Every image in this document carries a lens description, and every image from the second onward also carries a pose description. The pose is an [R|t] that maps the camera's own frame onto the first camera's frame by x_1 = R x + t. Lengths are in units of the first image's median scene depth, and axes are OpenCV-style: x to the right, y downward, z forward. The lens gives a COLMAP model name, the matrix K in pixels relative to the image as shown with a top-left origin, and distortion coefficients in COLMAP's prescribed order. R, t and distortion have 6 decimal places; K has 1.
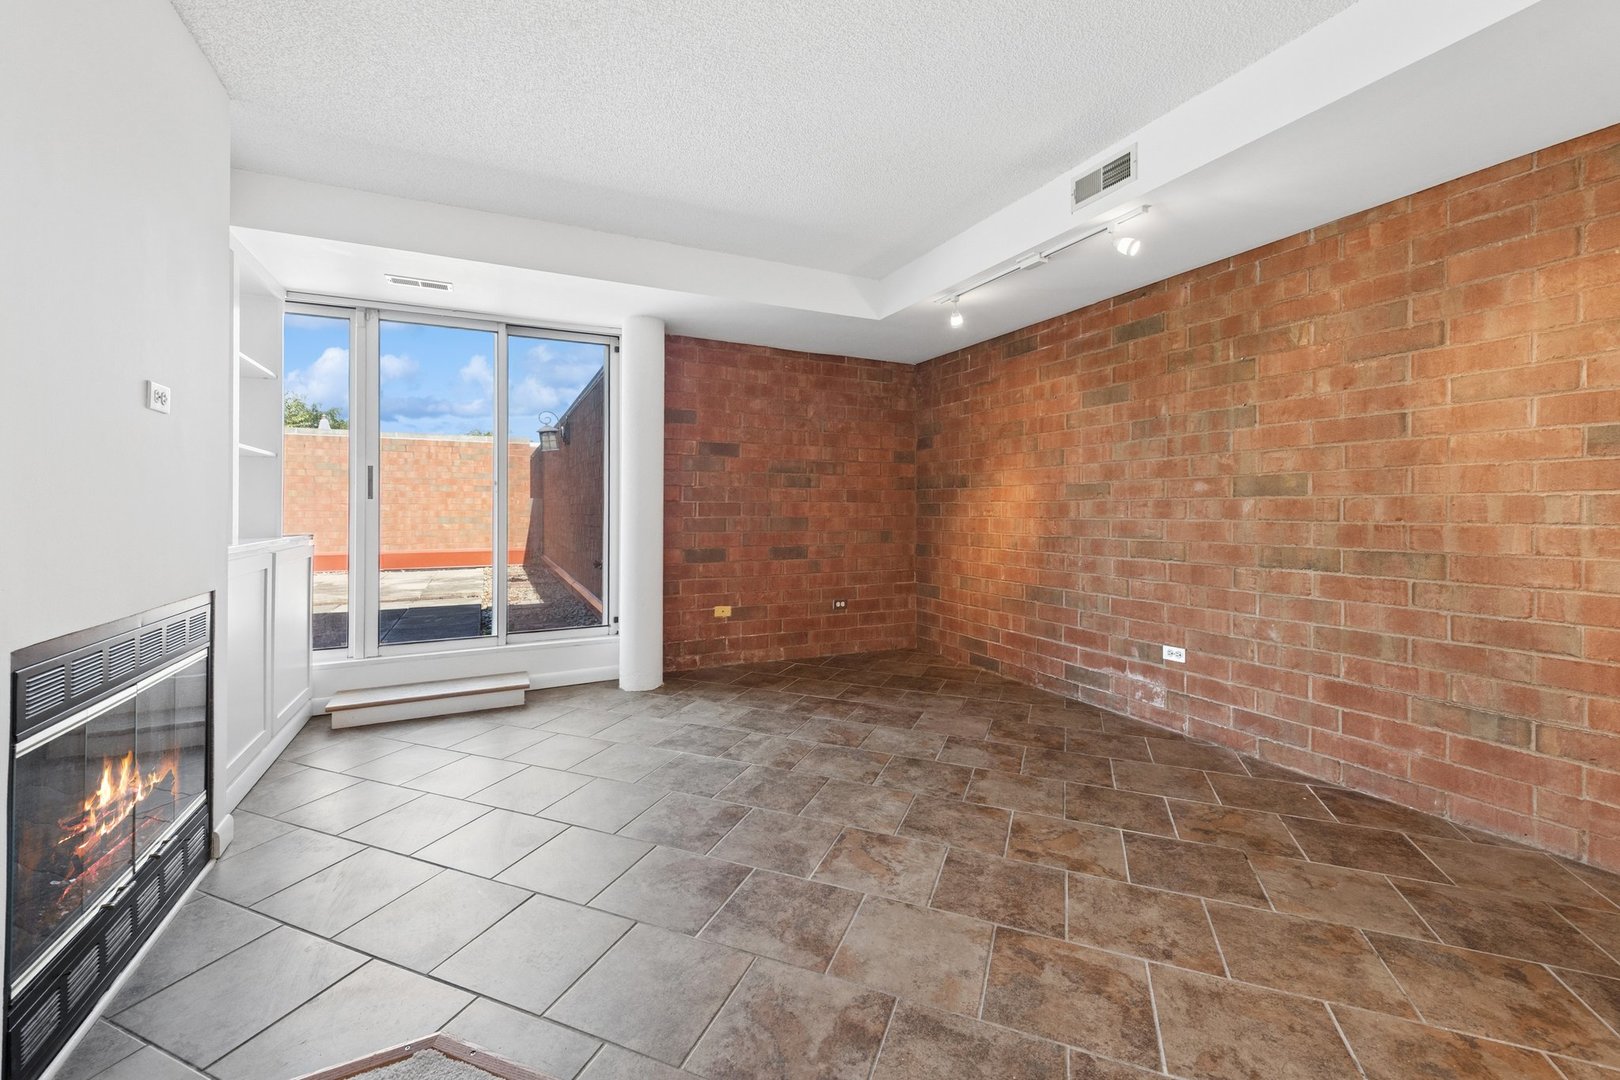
lens RADIAL K [[646.6, 0, 805.3], [0, 646.6, 507.3], [0, 0, 1]] dist [0.014824, -0.002894]
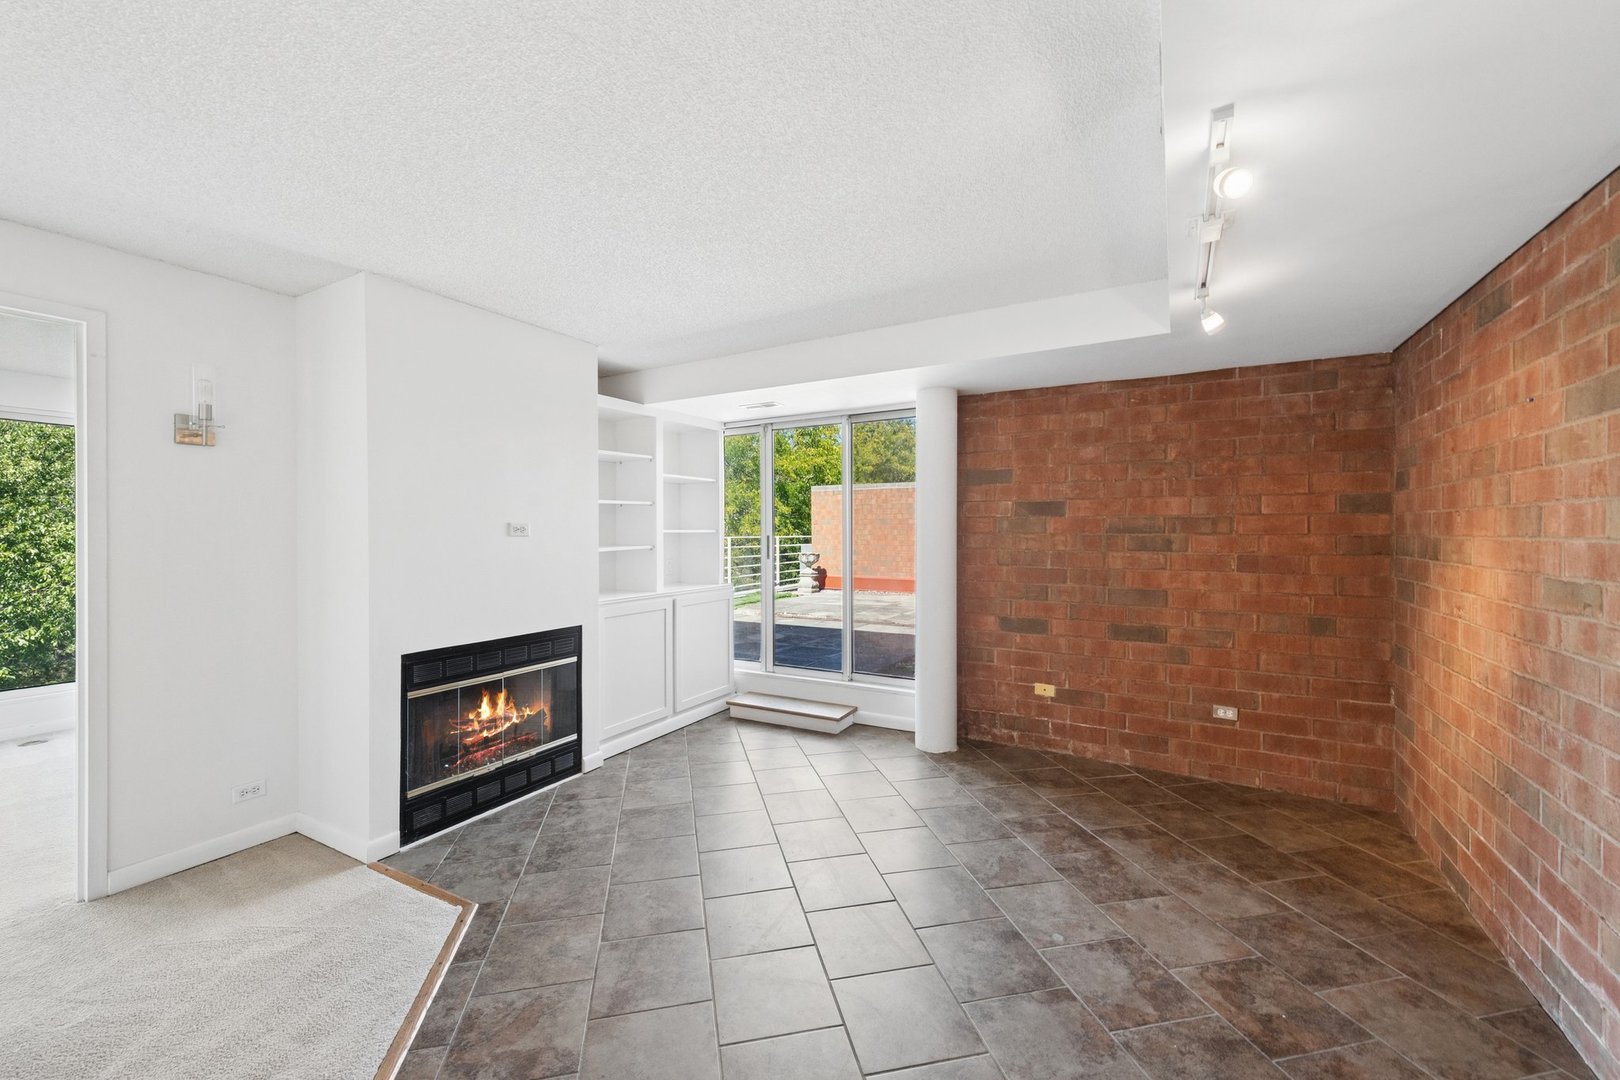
lens RADIAL K [[646.6, 0, 806.8], [0, 646.6, 532.8], [0, 0, 1]] dist [0.014824, -0.002894]
pose [[0.573702, 0.003728, -0.819056, 0.417230], [0.002061, 0.999980, 0.005994, -0.062233], [0.819062, -0.005127, 0.573683, 0.218746]]
